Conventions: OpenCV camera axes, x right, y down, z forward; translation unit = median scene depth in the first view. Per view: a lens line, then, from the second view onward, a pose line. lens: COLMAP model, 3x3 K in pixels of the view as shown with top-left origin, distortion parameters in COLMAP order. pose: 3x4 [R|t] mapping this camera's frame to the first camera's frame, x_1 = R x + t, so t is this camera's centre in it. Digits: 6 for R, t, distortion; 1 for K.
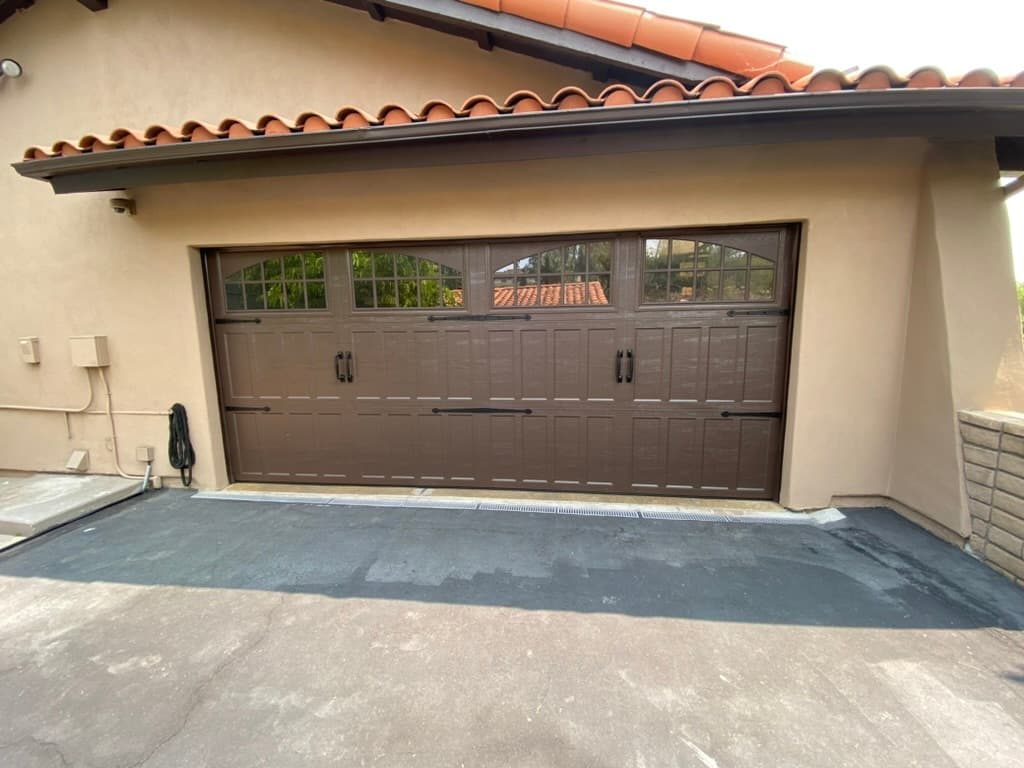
lens RADIAL K [[407.4, 0, 512.0], [0, 407.4, 384.0], [0, 0, 1]] dist [0.000442, -0.011307]
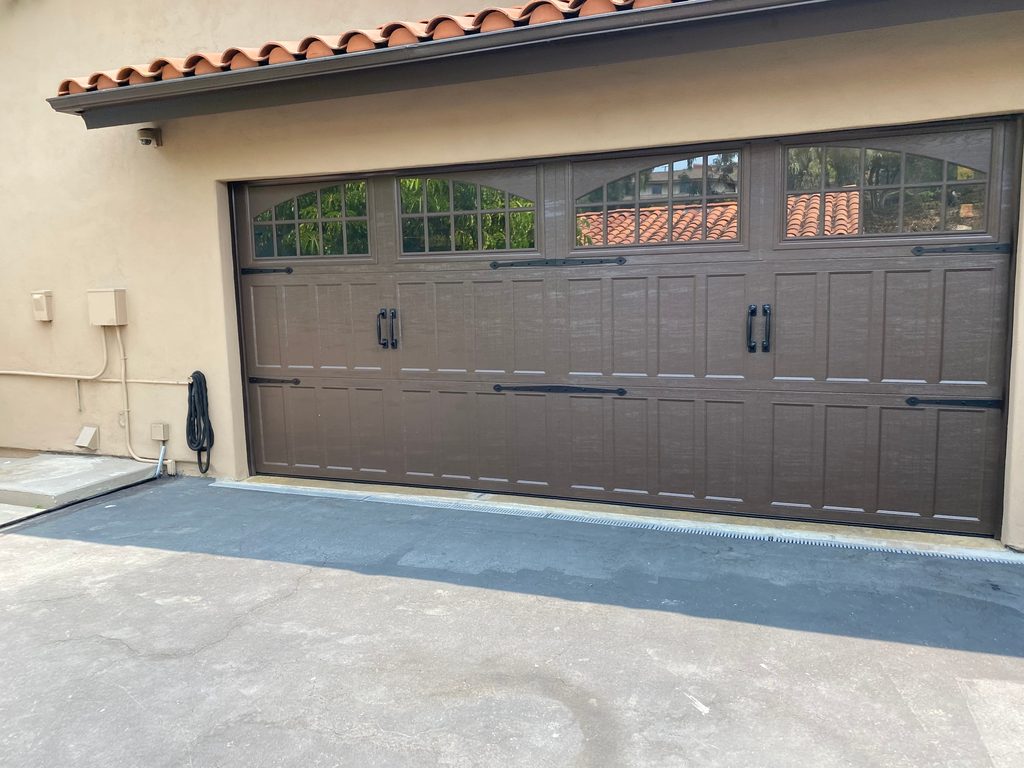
lens RADIAL K [[775.4, 0, 512.0], [0, 775.4, 384.0], [0, 0, 1]] dist [0.004351, -0.003129]
pose [[0.967783, 0.025137, -0.250527, 0.204720], [-0.027660, 0.999596, -0.006554, 0.071958], [0.250261, 0.013272, 0.968087, -0.397541]]
